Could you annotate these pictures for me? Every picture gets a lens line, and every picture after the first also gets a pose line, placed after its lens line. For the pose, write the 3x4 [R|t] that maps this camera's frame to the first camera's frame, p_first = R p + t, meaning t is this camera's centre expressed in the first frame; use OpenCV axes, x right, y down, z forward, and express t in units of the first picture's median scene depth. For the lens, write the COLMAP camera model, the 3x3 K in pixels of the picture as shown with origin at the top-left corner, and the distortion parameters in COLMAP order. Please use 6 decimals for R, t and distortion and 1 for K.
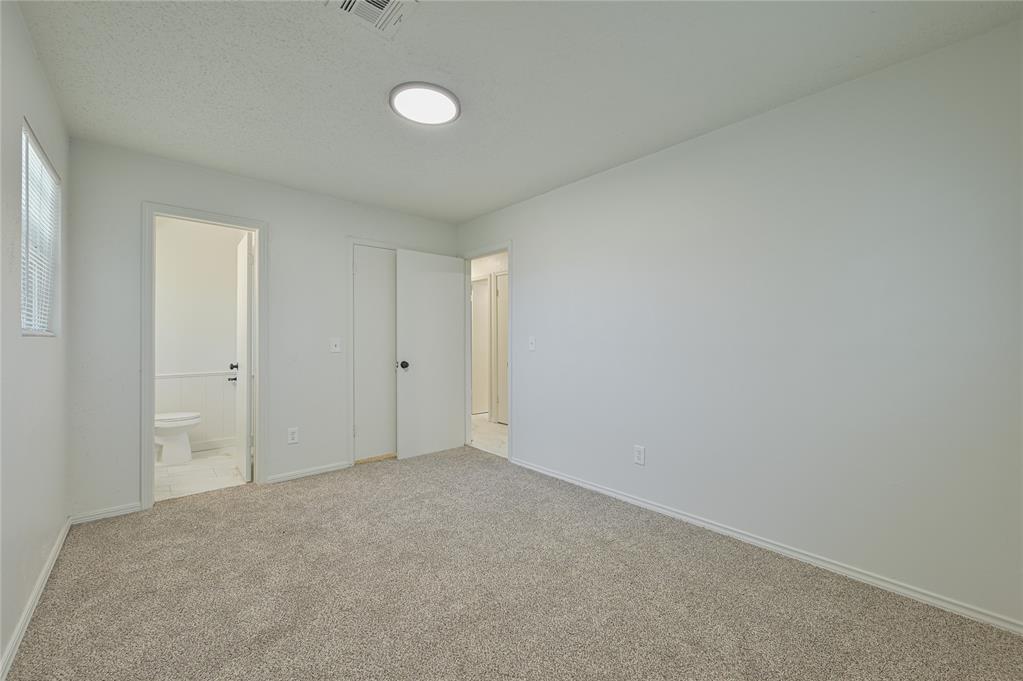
lens RADIAL K [[403.6, 0, 515.2], [0, 403.6, 337.6], [0, 0, 1]] dist [0.000578, -0.000883]
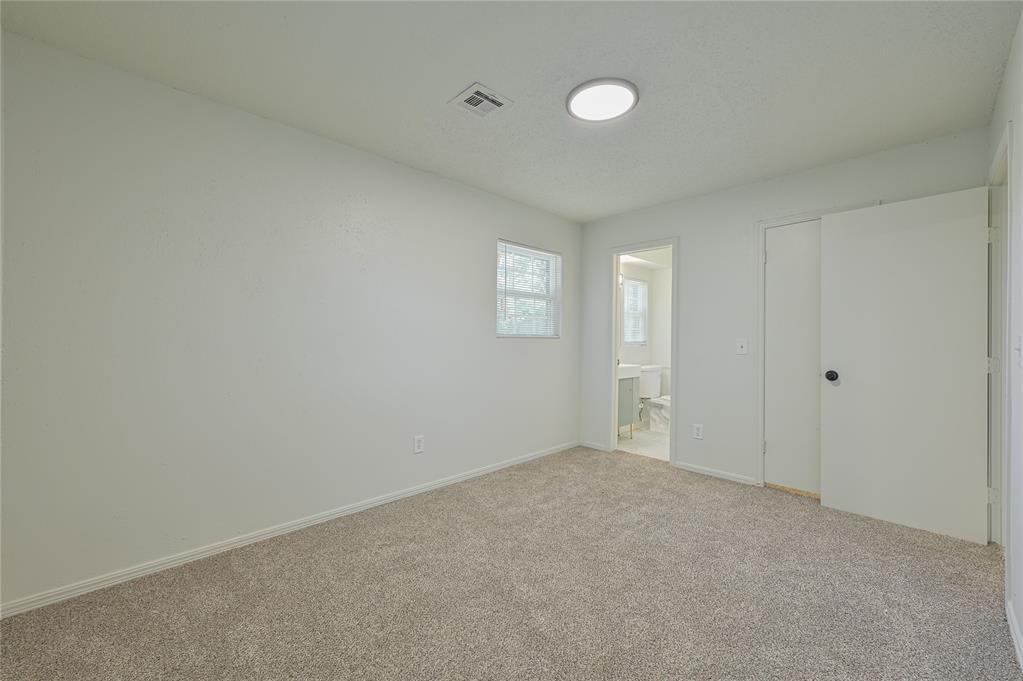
lens RADIAL K [[403.6, 0, 515.1], [0, 403.6, 342.0], [0, 0, 1]] dist [0.000578, -0.000883]
pose [[0.036951, 0.004570, -0.999307, 0.499135], [0.001689, 0.999988, 0.004635, 0.004404], [0.999316, -0.001859, 0.036943, 0.505566]]
